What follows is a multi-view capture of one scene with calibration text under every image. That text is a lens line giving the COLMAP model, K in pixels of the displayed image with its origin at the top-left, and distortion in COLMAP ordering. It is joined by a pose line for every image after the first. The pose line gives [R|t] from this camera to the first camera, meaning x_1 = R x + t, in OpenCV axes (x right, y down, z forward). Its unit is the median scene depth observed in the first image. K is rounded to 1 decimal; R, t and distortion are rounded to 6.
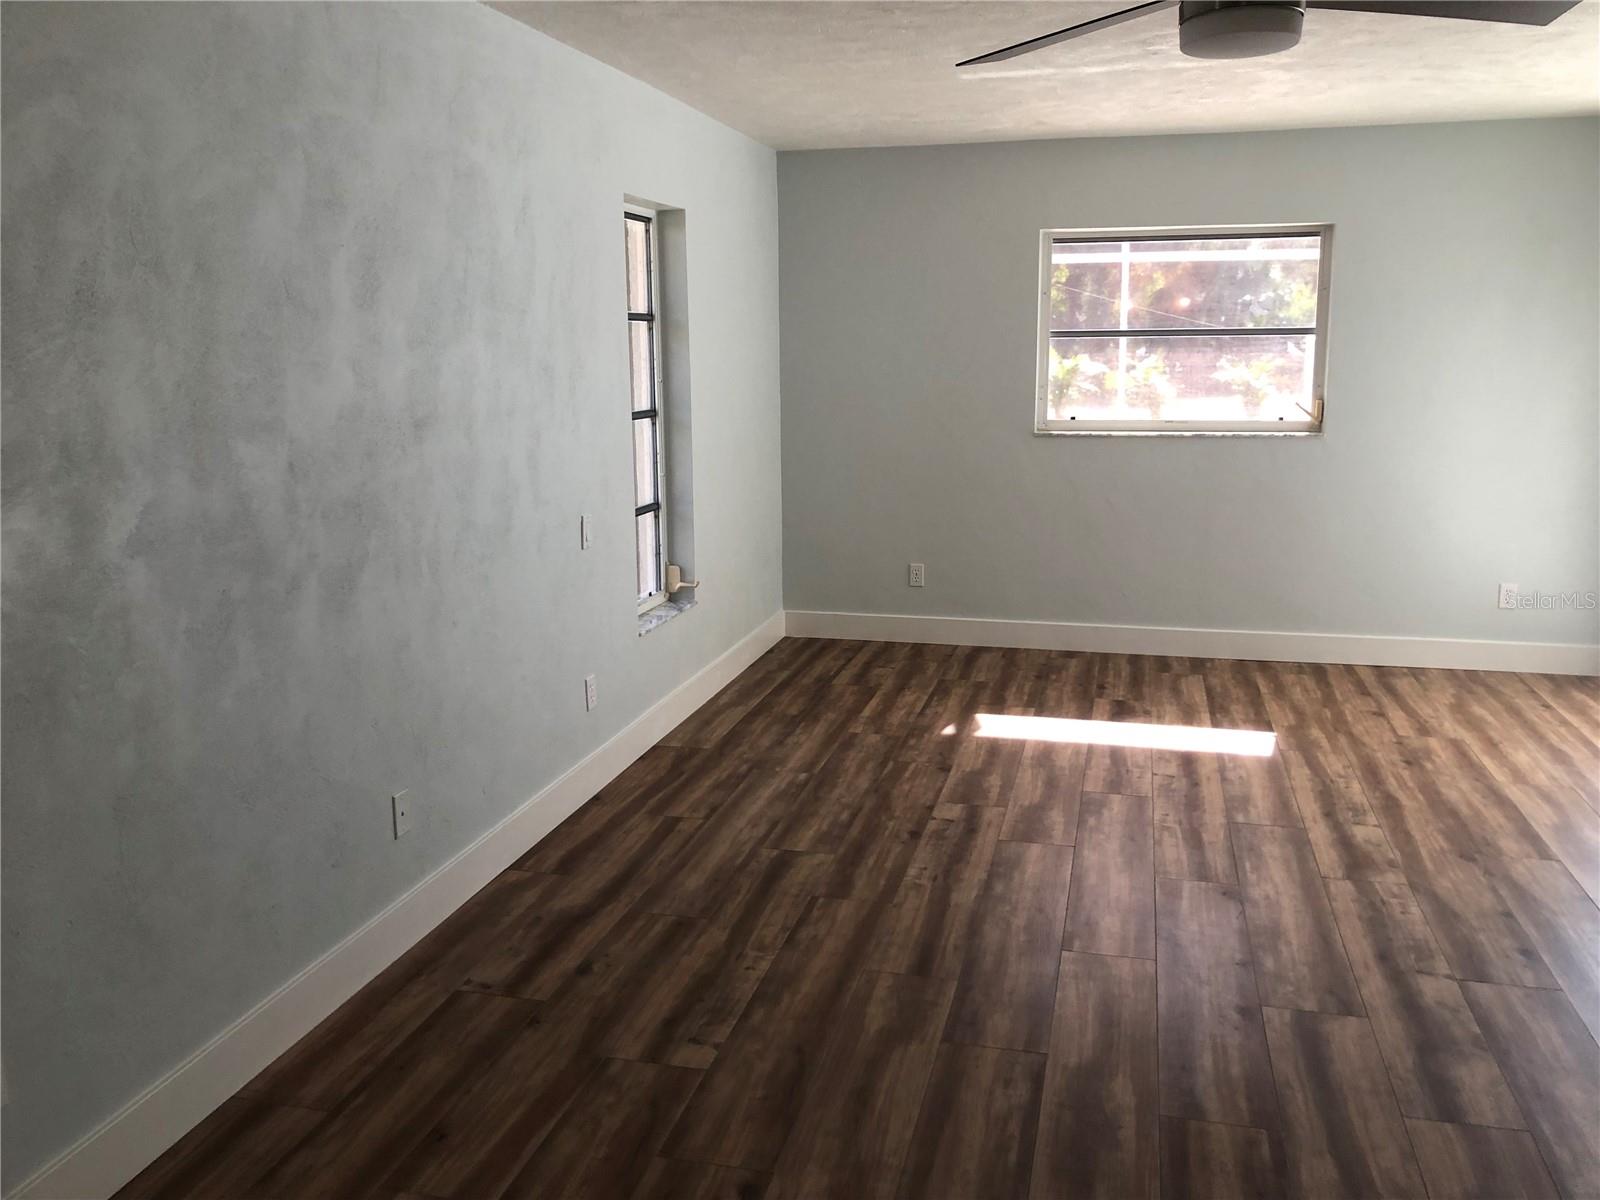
lens RADIAL K [[1322.9, 0, 787.6], [0, 1322.9, 608.5], [0, 0, 1]] dist [0.014873, -0.008117]
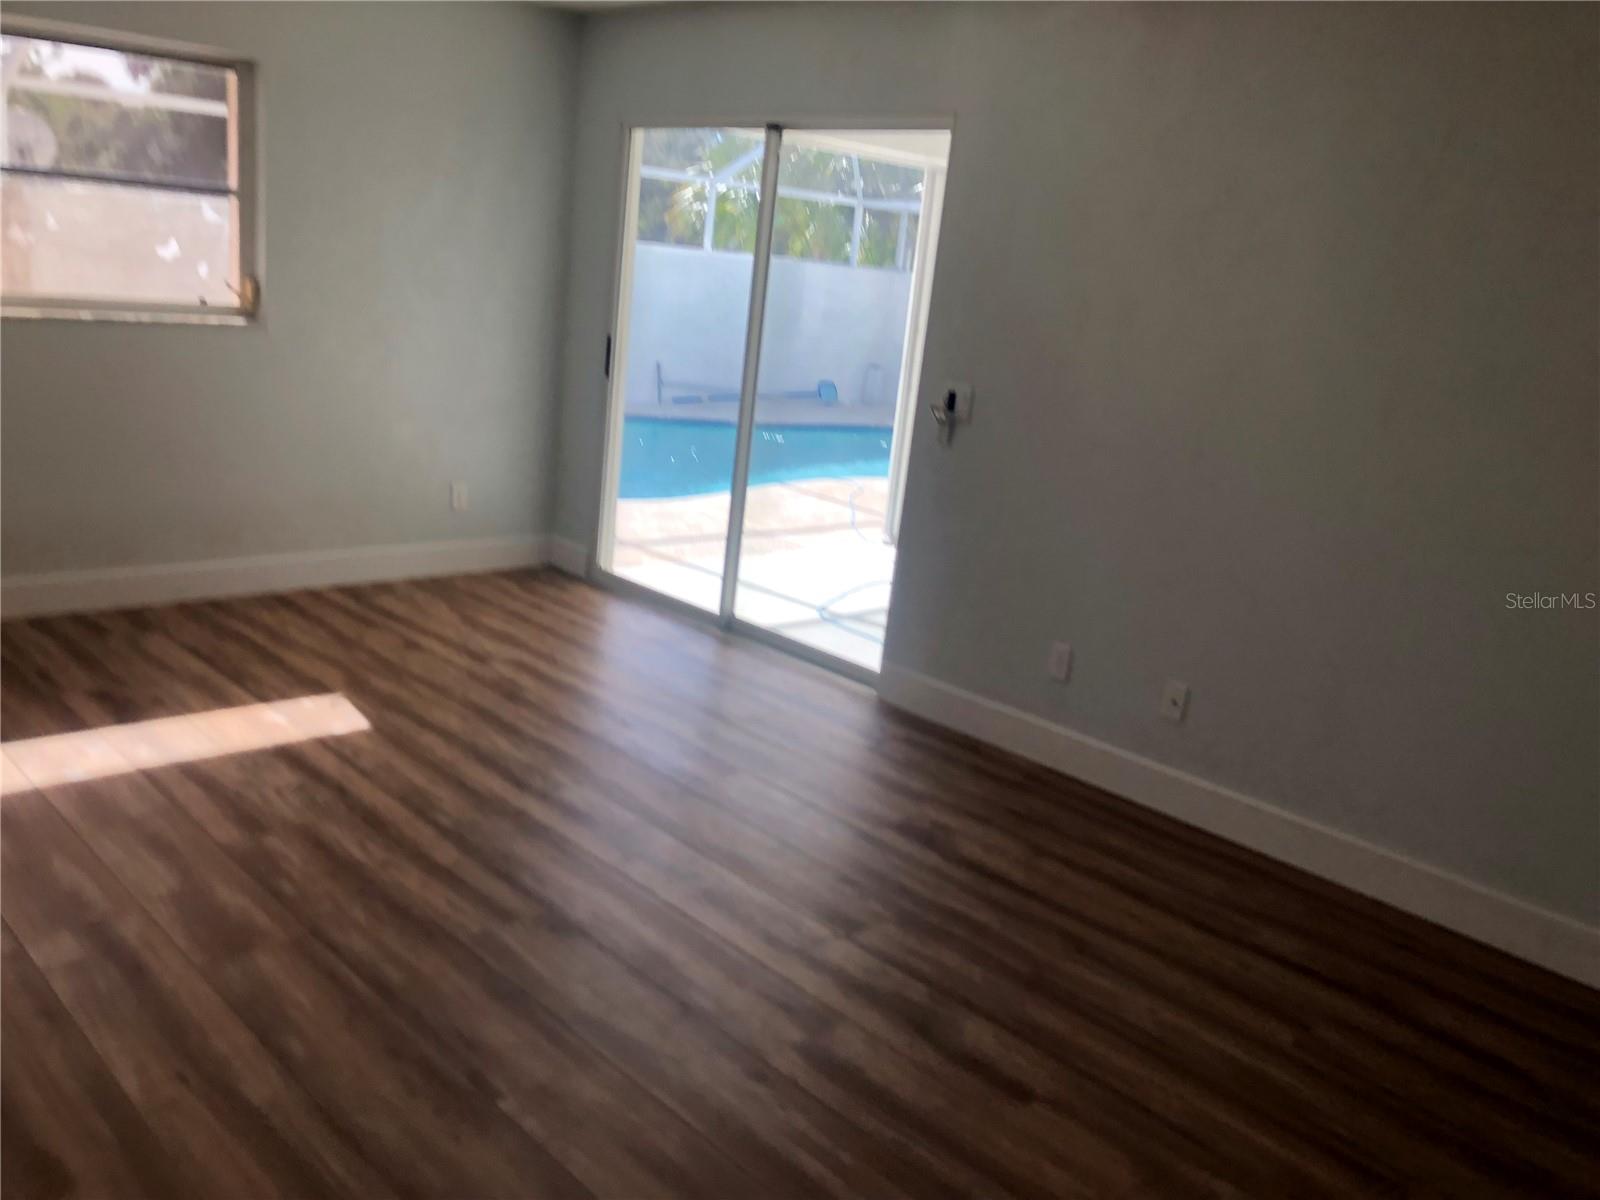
lens RADIAL K [[1322.9, 0, 802.7], [0, 1322.9, 583.8], [0, 0, 1]] dist [0.014873, -0.008117]
pose [[0.507506, -0.150493, 0.848404, -0.177520], [0.072200, 0.988594, 0.132171, -0.063107], [-0.858618, -0.005822, 0.512583, 0.336958]]
